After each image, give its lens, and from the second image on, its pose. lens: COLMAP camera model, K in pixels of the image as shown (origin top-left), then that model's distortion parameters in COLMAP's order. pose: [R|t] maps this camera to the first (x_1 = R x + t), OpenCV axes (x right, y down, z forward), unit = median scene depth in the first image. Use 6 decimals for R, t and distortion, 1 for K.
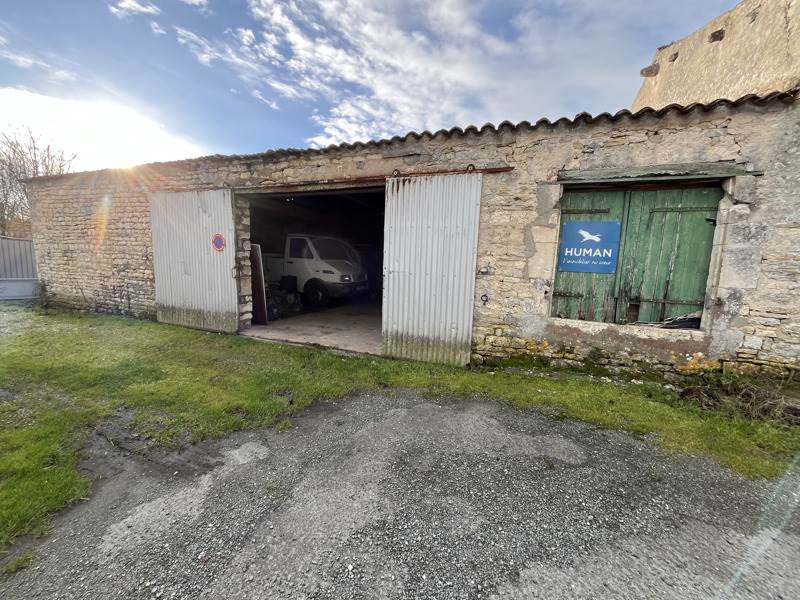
lens RADIAL K [[322.9, 0, 402.5], [0, 322.9, 302.0], [0, 0, 1]] dist [-0.004808, -0.000197]
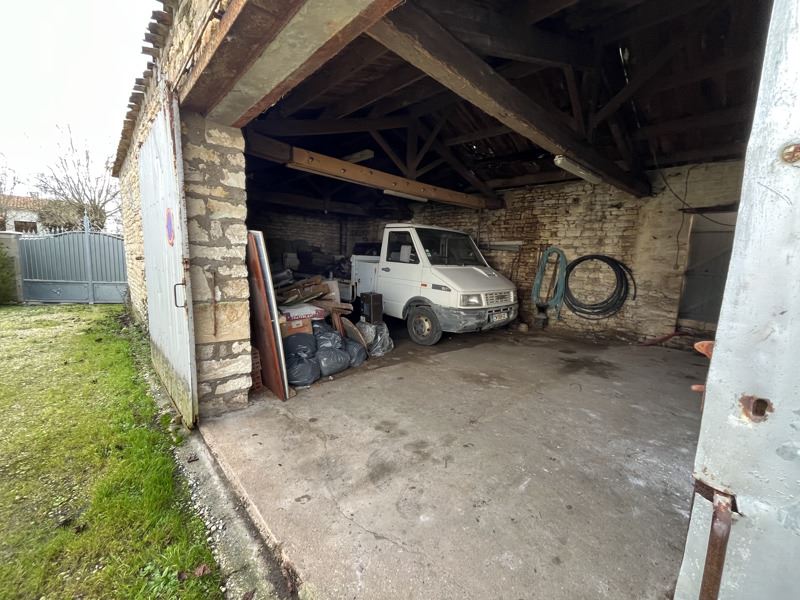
lens RADIAL K [[322.9, 0, 399.7], [0, 322.9, 300.7], [0, 0, 1]] dist [-0.004808, -0.000197]
pose [[0.897206, 0.056870, -0.437935, -0.060840], [-0.066007, 0.997803, -0.005655, -0.081830], [0.436651, 0.033980, 0.898989, 0.607344]]
